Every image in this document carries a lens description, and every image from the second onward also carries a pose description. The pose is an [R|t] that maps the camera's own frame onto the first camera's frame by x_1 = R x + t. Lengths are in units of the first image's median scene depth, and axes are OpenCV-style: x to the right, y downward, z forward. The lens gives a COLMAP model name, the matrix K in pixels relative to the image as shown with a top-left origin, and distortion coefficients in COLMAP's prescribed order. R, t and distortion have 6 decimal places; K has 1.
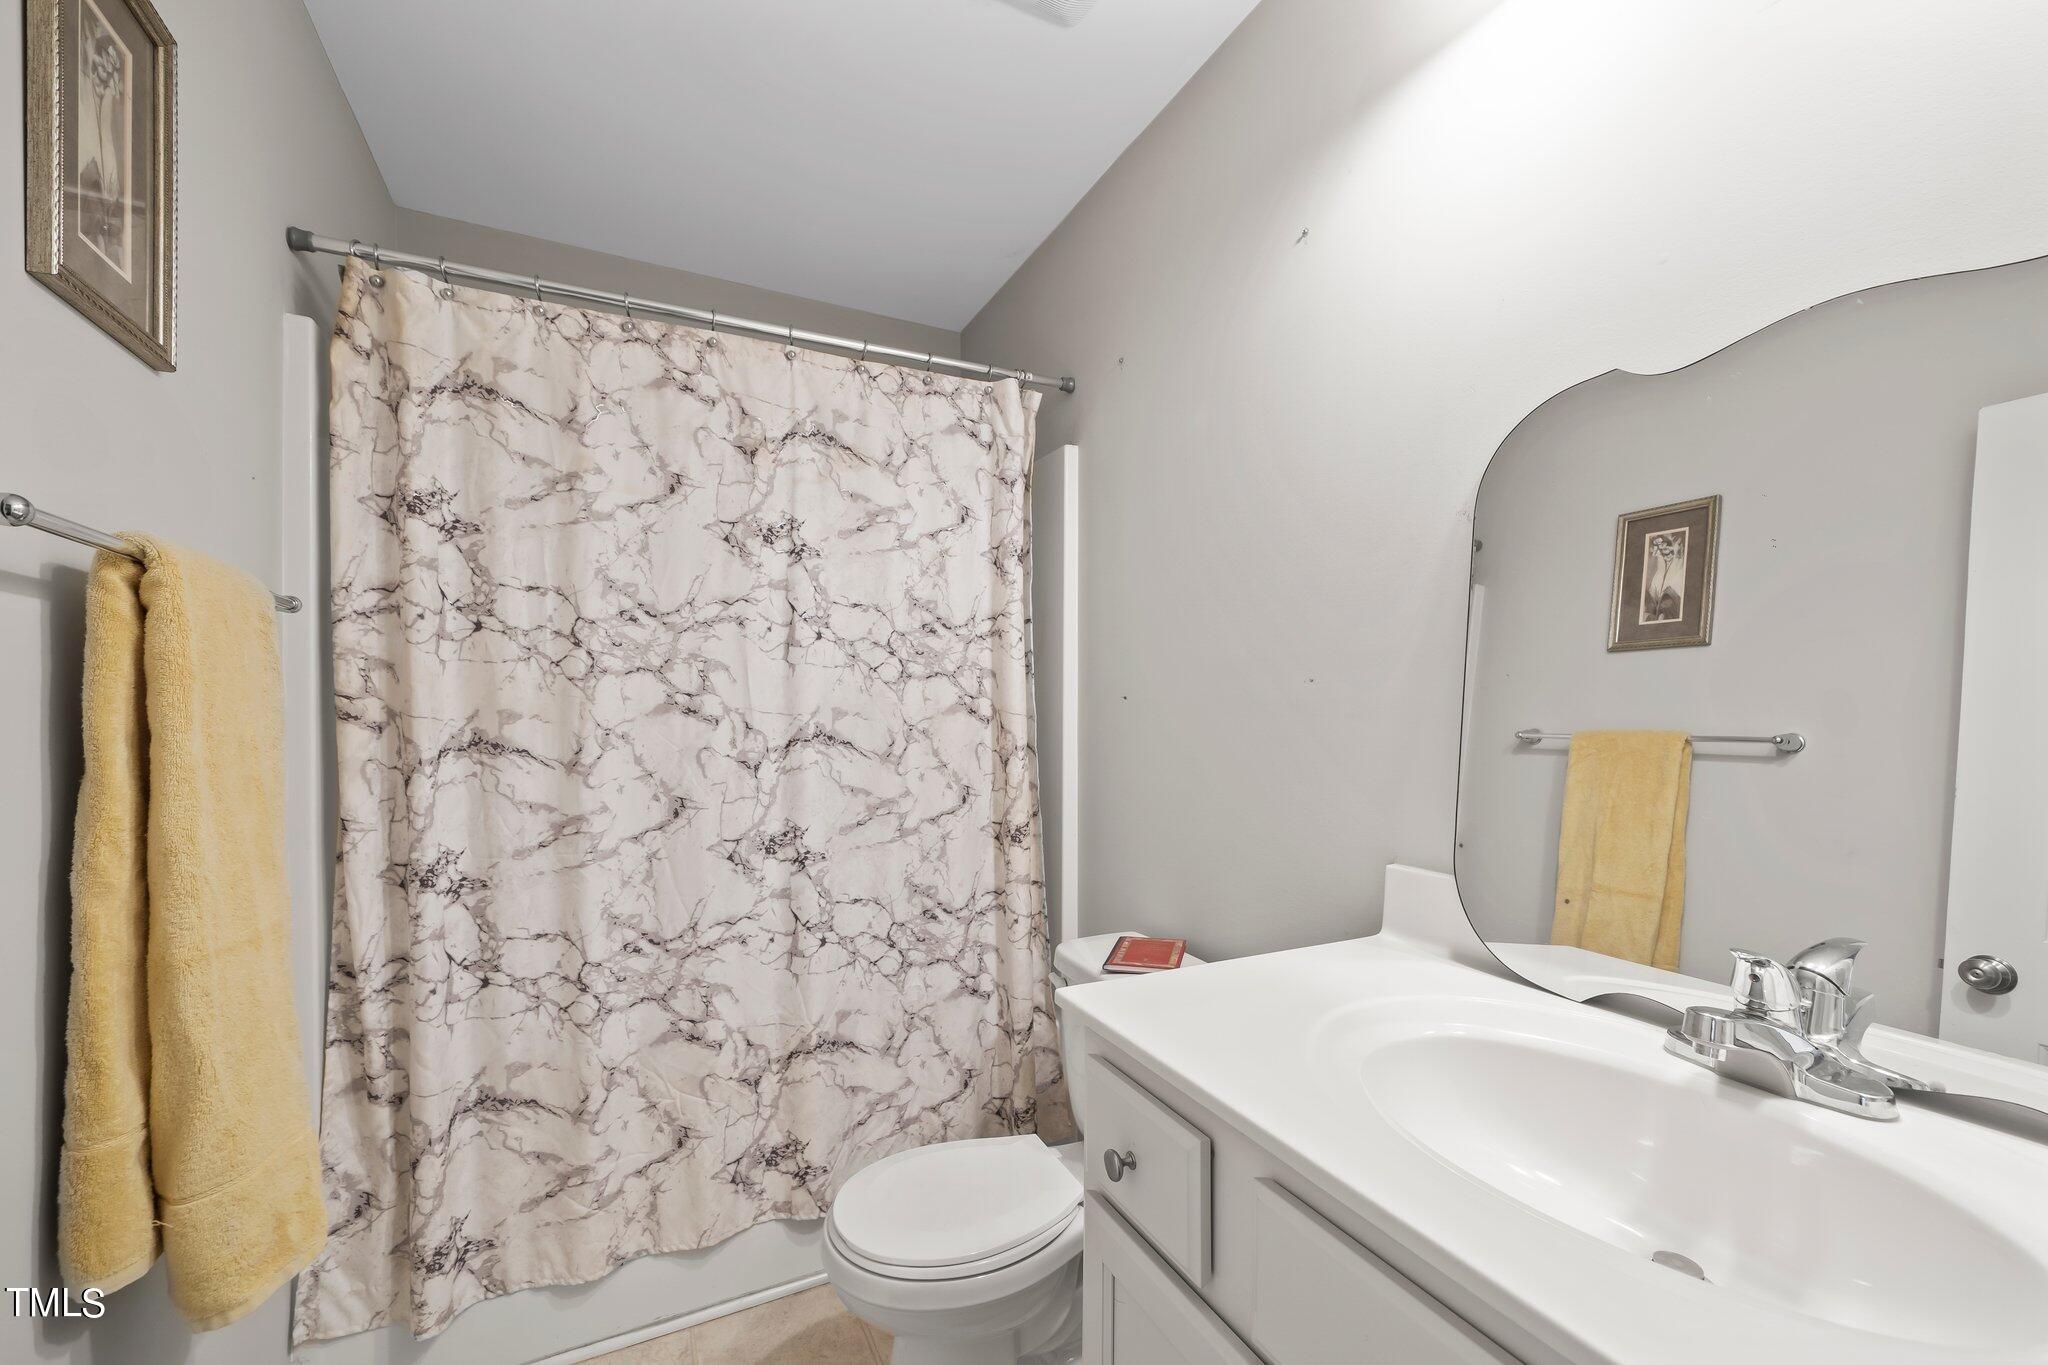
lens RADIAL K [[821.7, 0, 1021.3], [0, 821.7, 693.3], [0, 0, 1]] dist [-0.001832, -0.000121]
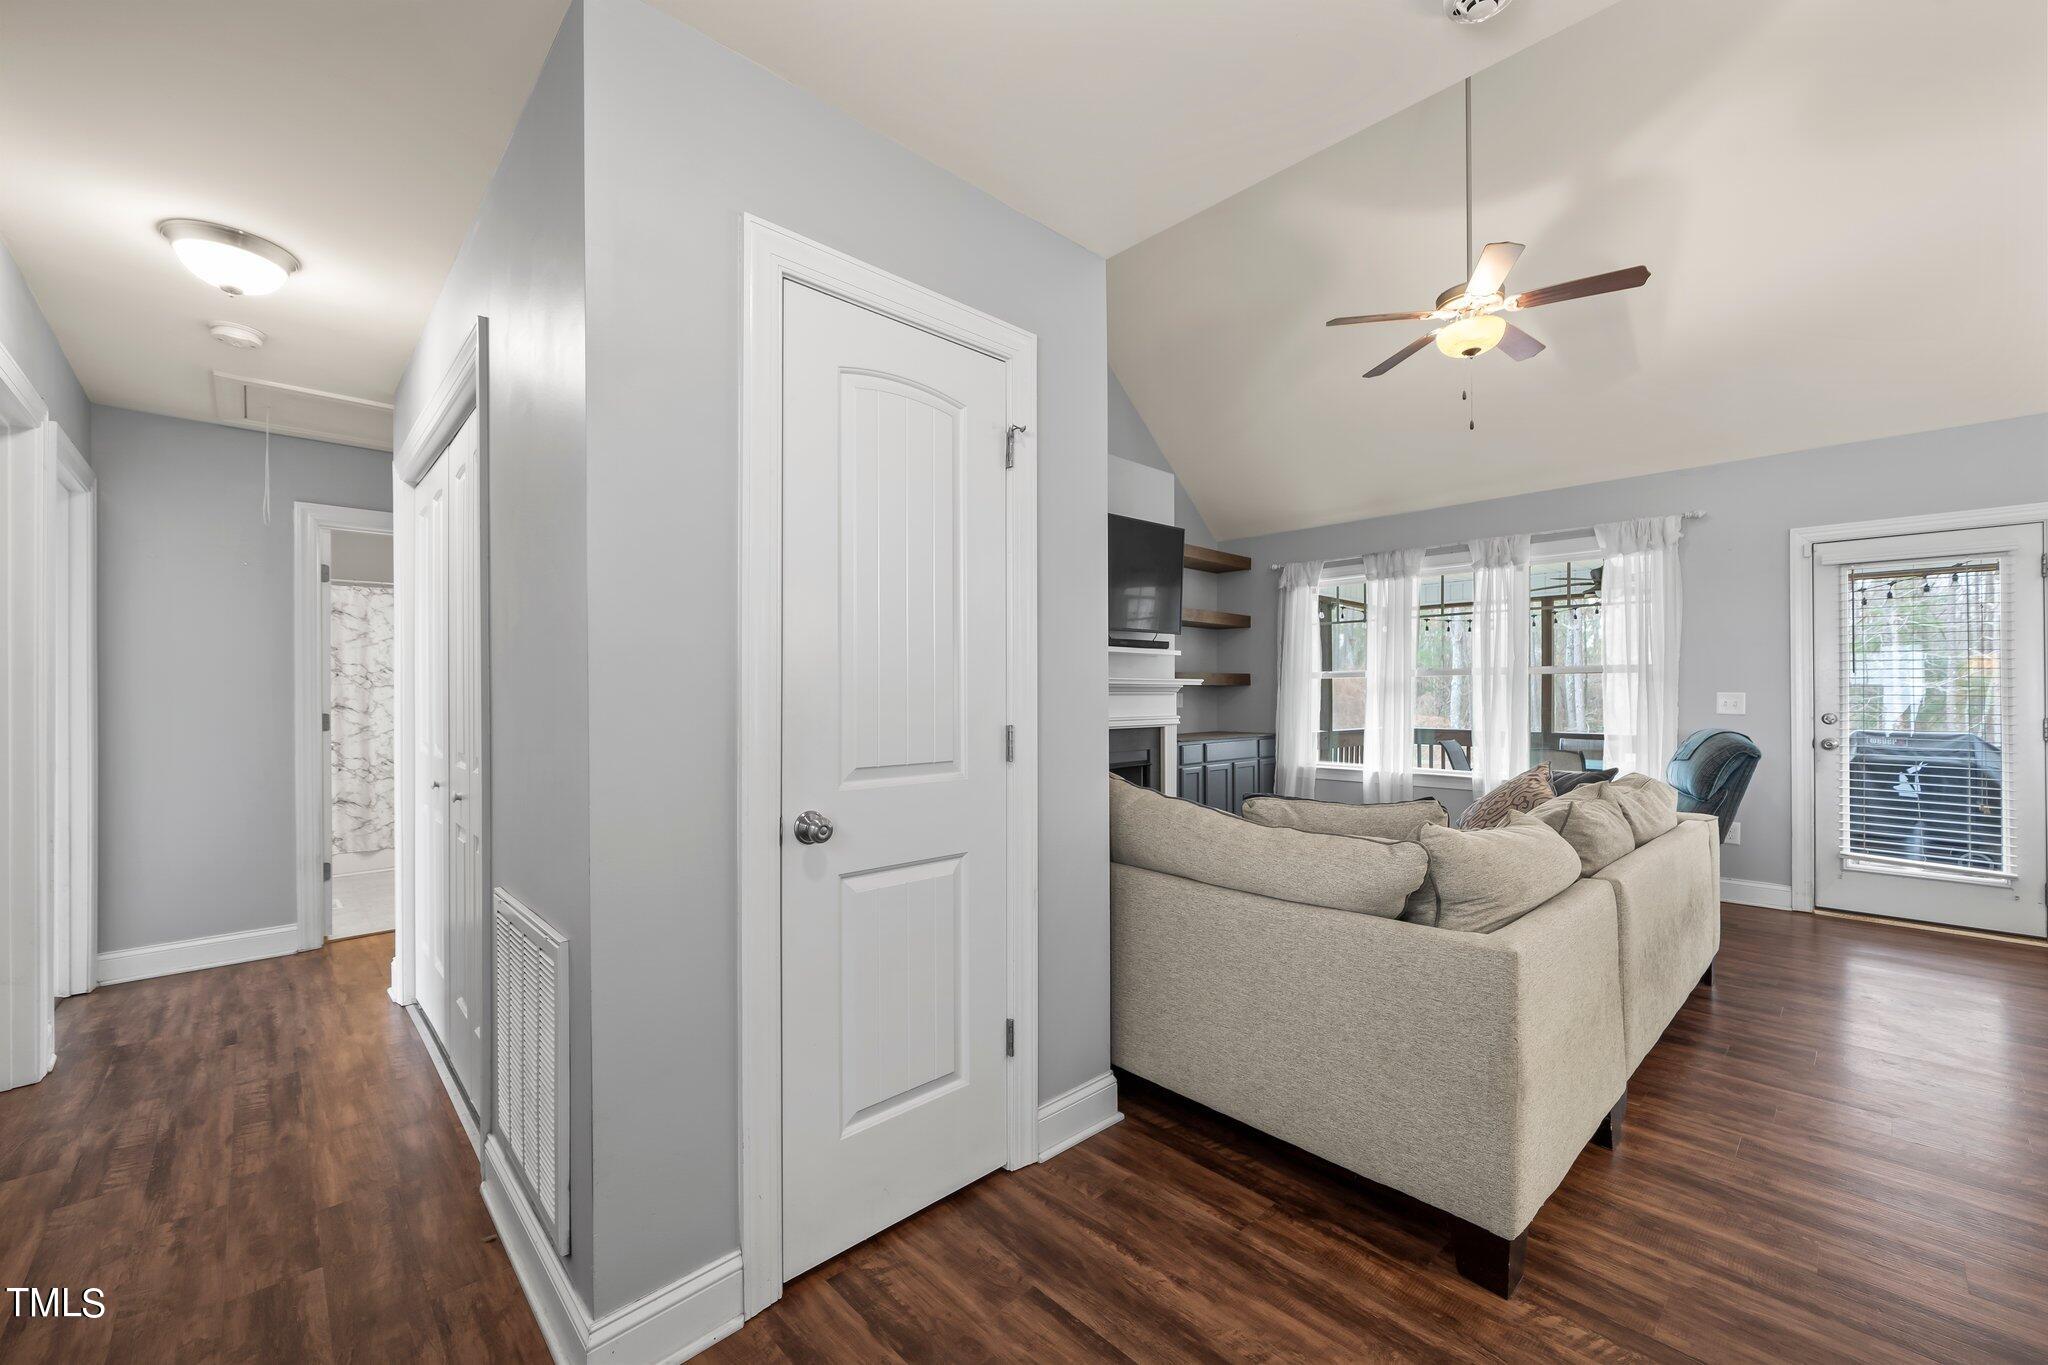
lens RADIAL K [[821.7, 0, 1028.0], [0, 821.7, 685.7], [0, 0, 1]] dist [-0.001832, -0.000121]
pose [[0.957288, 0.002471, 0.289127, 1.238067], [-0.004765, 0.999963, 0.007228, -0.072178], [-0.289098, -0.008297, 0.957264, -3.398436]]
